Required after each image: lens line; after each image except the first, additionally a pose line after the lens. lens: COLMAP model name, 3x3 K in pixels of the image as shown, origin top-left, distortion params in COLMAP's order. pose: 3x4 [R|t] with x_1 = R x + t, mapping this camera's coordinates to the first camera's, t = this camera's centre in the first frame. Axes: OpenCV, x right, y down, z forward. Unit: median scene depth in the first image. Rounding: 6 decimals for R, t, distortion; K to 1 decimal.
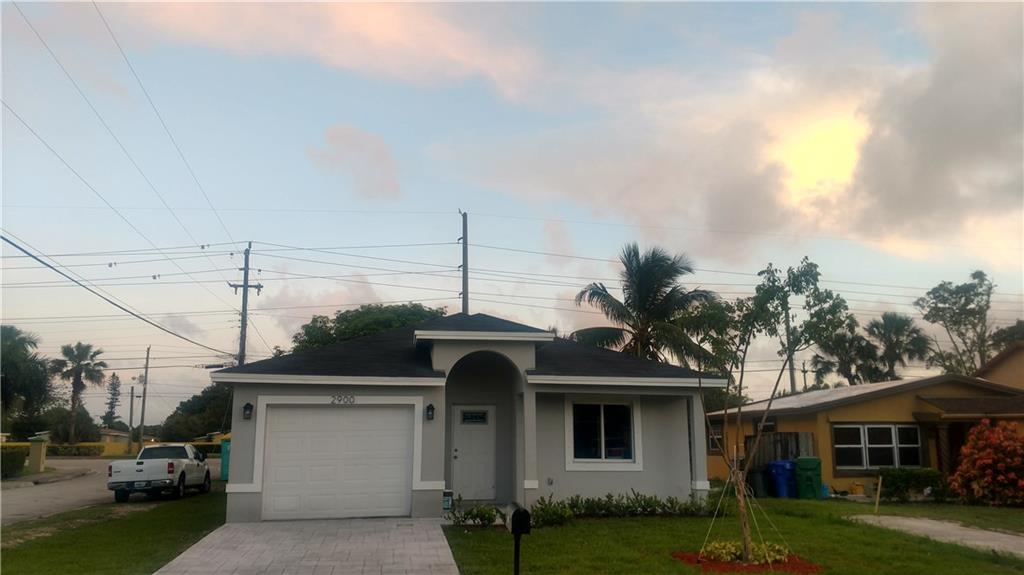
lens RADIAL K [[768.8, 0, 512.7], [0, 768.8, 317.8], [0, 0, 1]] dist [0.220415, -0.324701]
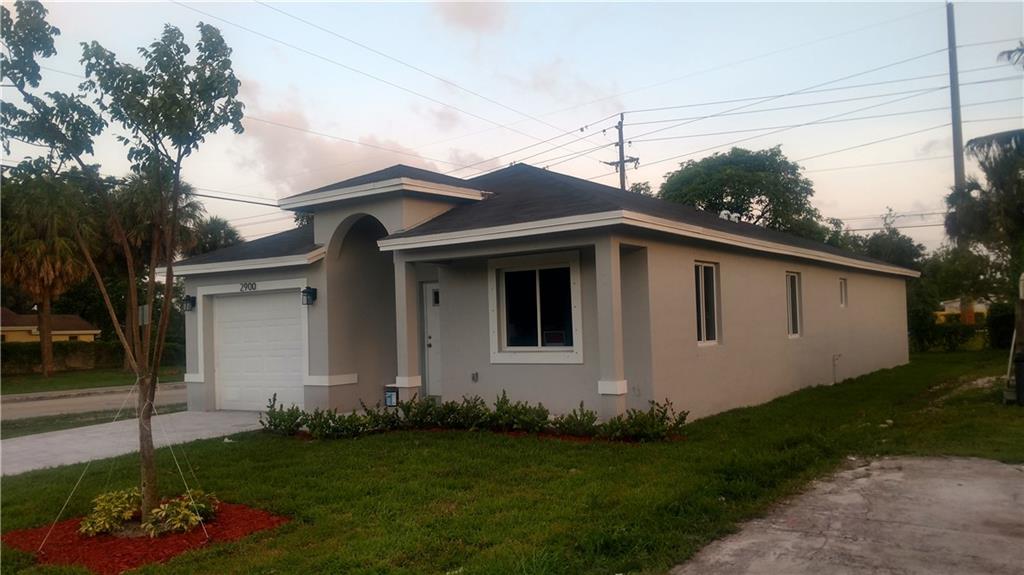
lens RADIAL K [[768.8, 0, 512.7], [0, 768.8, 317.8], [0, 0, 1]] dist [0.220415, -0.324701]
pose [[0.712882, -0.031770, -0.700564, 0.667467], [0.143117, 0.984540, 0.100985, 0.096328], [0.686525, -0.172253, 0.706408, 0.579832]]
